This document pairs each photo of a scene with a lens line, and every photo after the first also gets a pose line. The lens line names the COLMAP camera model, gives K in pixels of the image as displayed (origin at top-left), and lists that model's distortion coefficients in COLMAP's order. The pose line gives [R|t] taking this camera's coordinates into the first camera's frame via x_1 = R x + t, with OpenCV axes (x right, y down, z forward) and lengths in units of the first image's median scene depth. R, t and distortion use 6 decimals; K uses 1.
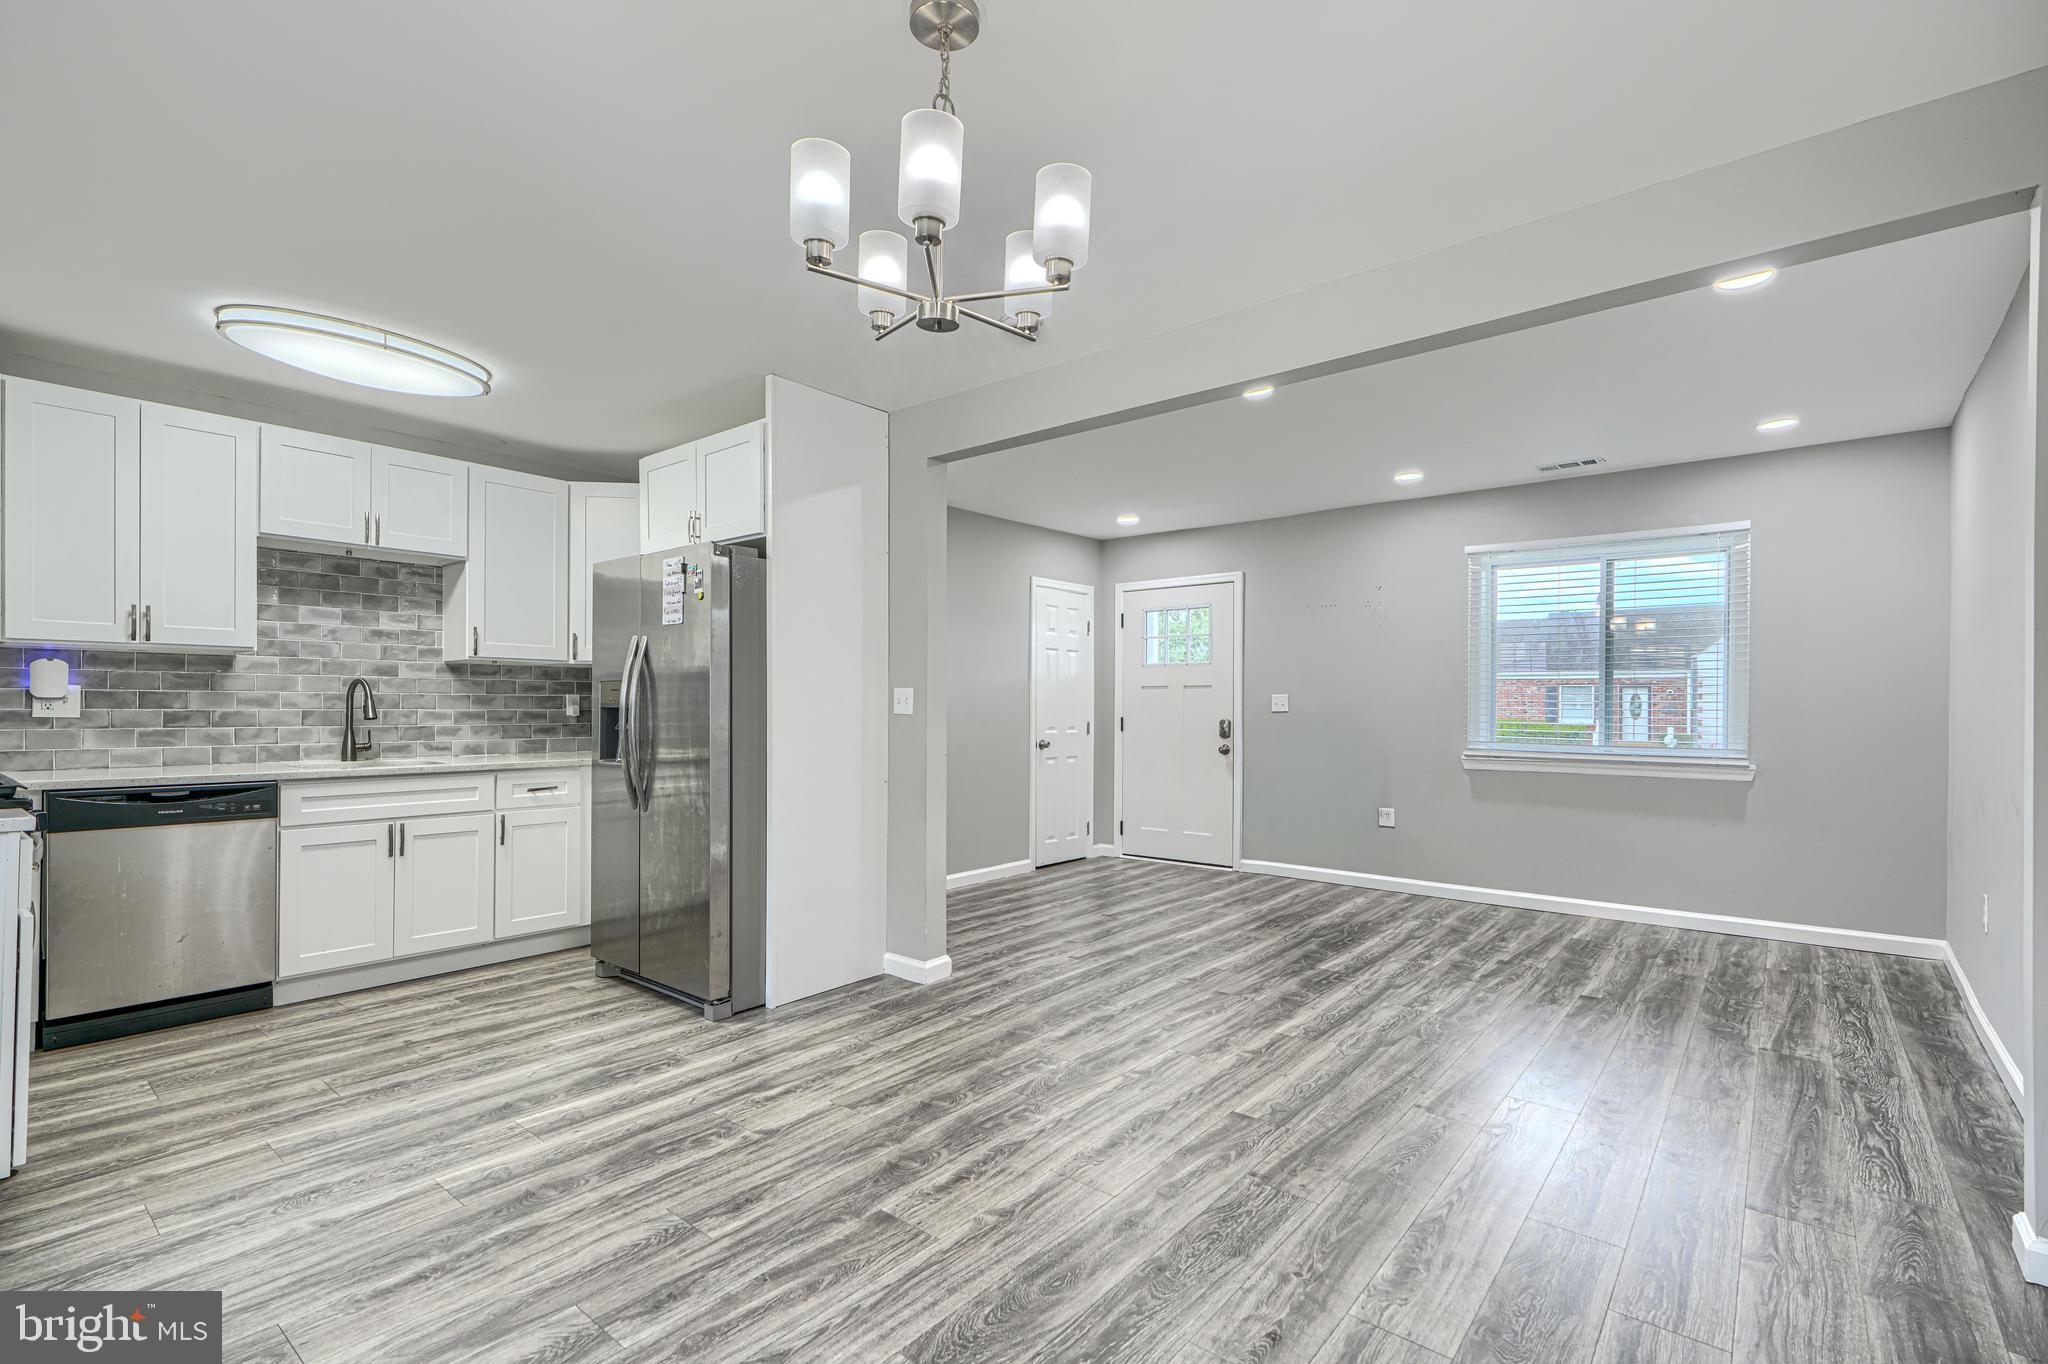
lens RADIAL K [[926.5, 0, 1018.4], [0, 926.5, 698.1], [0, 0, 1]] dist [0.001182, 0.000718]
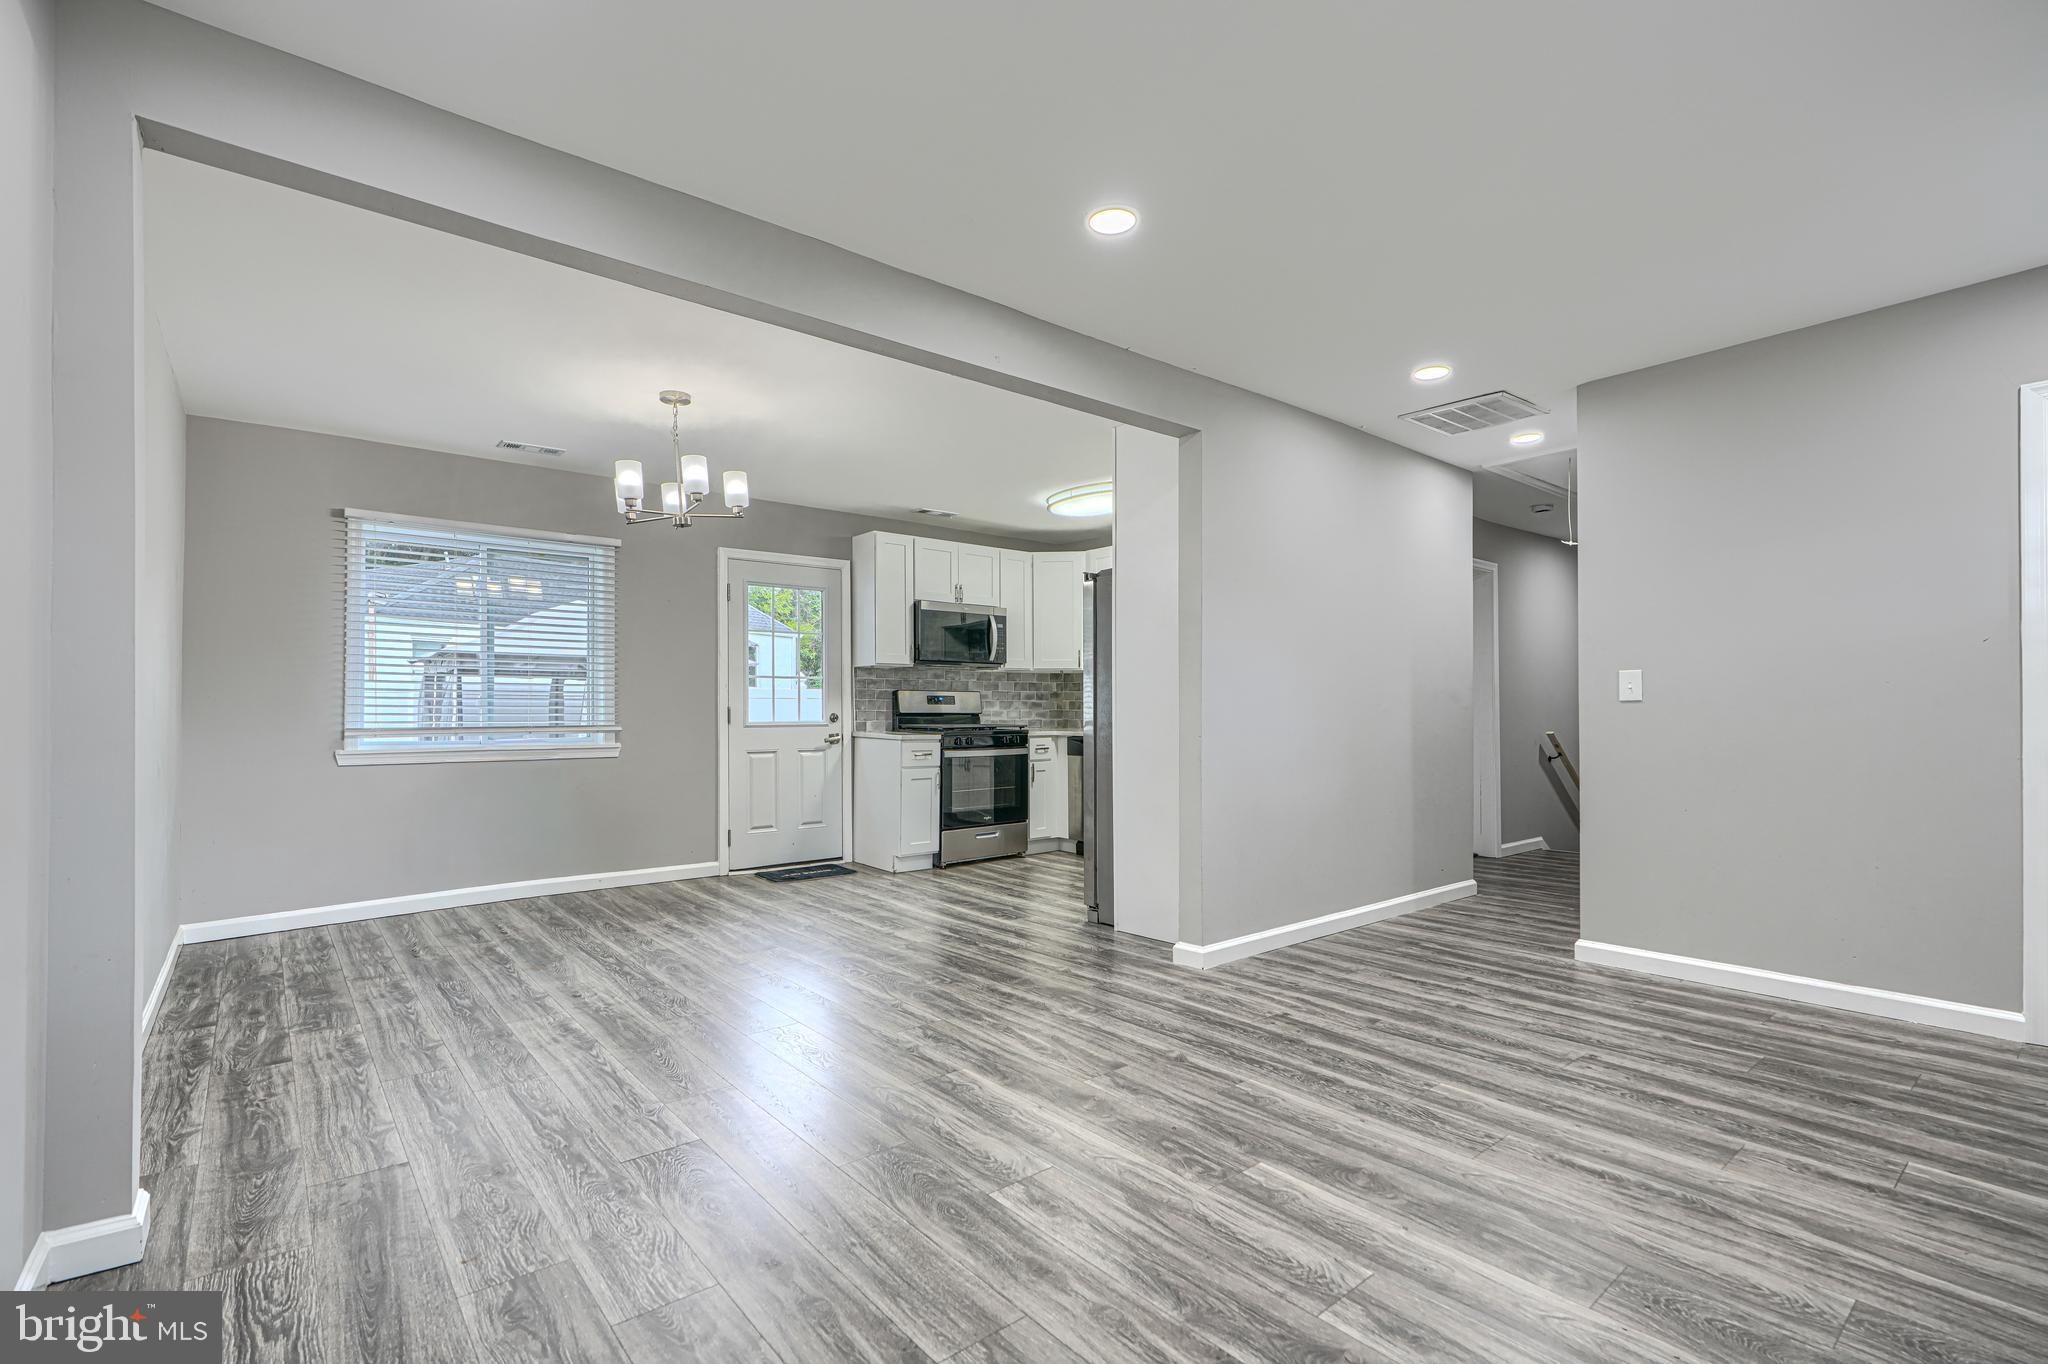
lens RADIAL K [[926.5, 0, 1018.6], [0, 926.5, 696.6], [0, 0, 1]] dist [0.001182, 0.000718]
pose [[-0.185938, -0.019304, -0.982372, 0.921701], [0.012557, 0.999679, -0.022021, 0.040745], [0.982481, -0.016430, -0.185635, 1.025334]]
